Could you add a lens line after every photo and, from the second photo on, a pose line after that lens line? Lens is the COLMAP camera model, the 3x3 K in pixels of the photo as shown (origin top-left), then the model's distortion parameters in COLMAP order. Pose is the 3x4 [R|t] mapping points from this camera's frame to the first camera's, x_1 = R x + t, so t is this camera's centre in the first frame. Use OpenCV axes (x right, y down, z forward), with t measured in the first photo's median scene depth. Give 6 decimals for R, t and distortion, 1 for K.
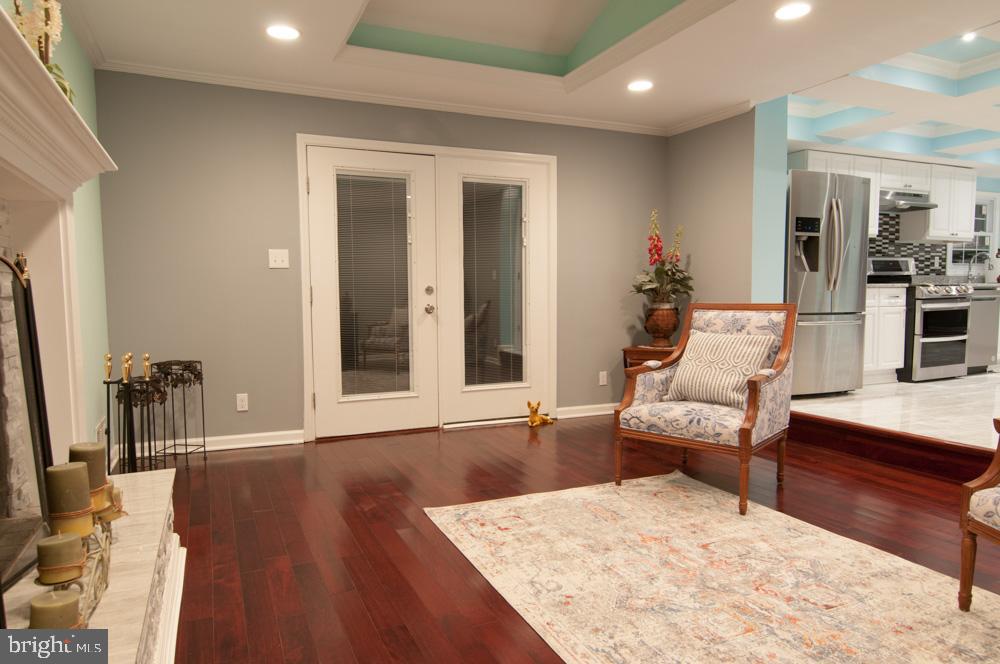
lens RADIAL K [[644.4, 0, 500.0], [0, 644.4, 342.9], [0, 0, 1]] dist [-0.015998, -0.001732]
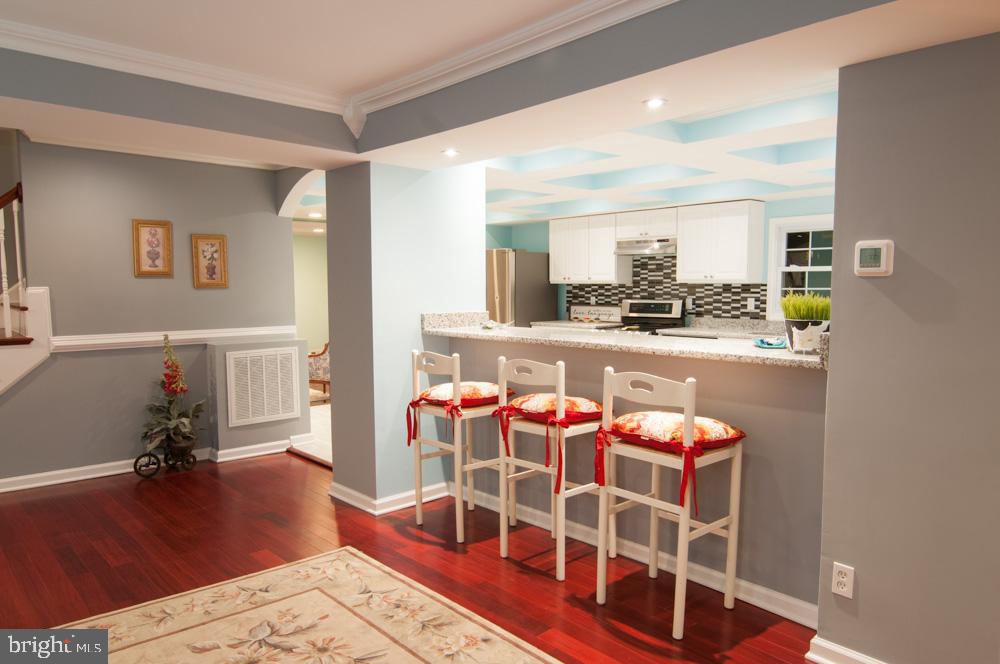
lens RADIAL K [[670.6, 0, 496.8], [0, 670.6, 332.3], [0, 0, 1]] dist [-0.007950, -0.005447]
pose [[0.305133, 0.080354, -0.948914, 1.559010], [-0.070603, 0.995600, 0.061604, -0.128790], [0.949689, 0.048199, 0.309464, 0.413966]]
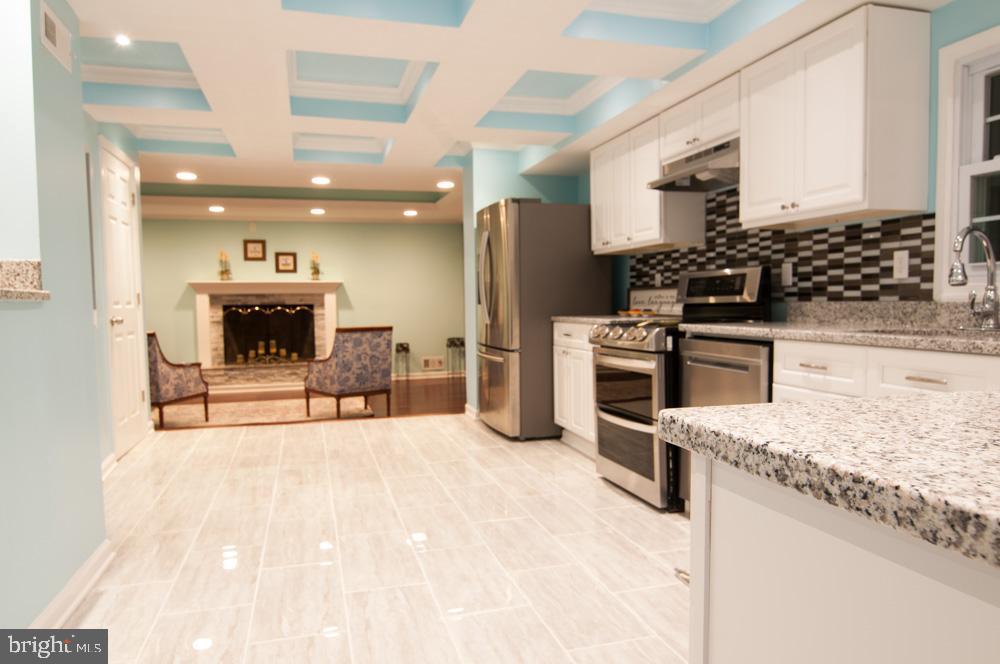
lens RADIAL K [[670.6, 0, 501.8], [0, 670.6, 335.5], [0, 0, 1]] dist [-0.007950, -0.005447]
pose [[-0.138362, 0.064755, -0.988262, 1.181182], [-0.061516, 0.995371, 0.073834, -0.107714], [0.988469, 0.071010, -0.133738, 0.886398]]
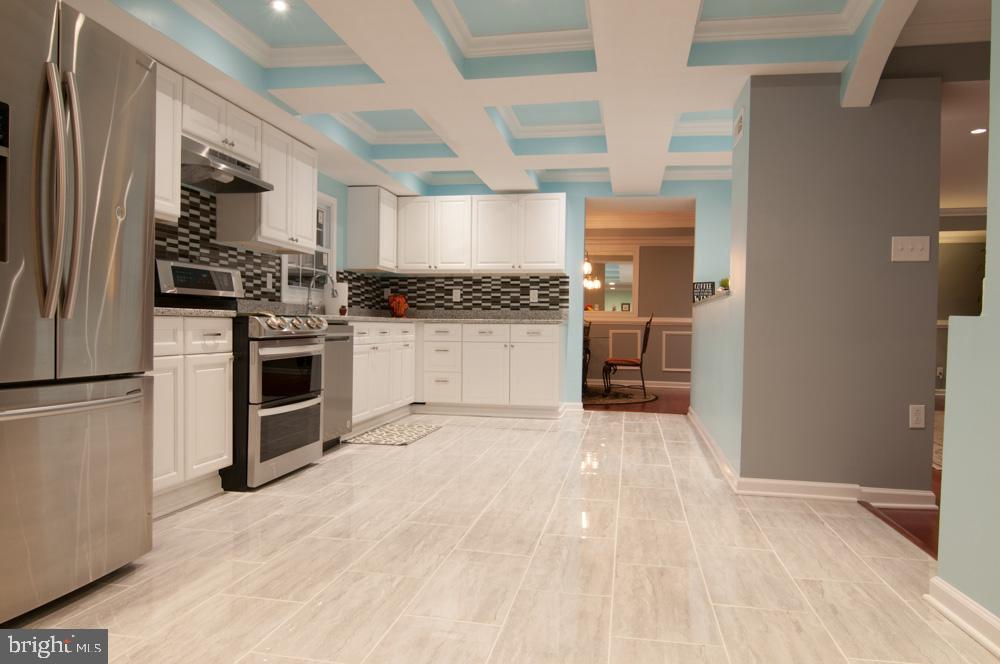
lens RADIAL K [[670.6, 0, 502.6], [0, 670.6, 337.1], [0, 0, 1]] dist [-0.007950, -0.005447]
pose [[0.567400, 0.004280, 0.823431, 0.268172], [0.045690, 0.998282, -0.036673, -0.035051], [-0.822174, 0.058431, 0.566230, 0.443012]]
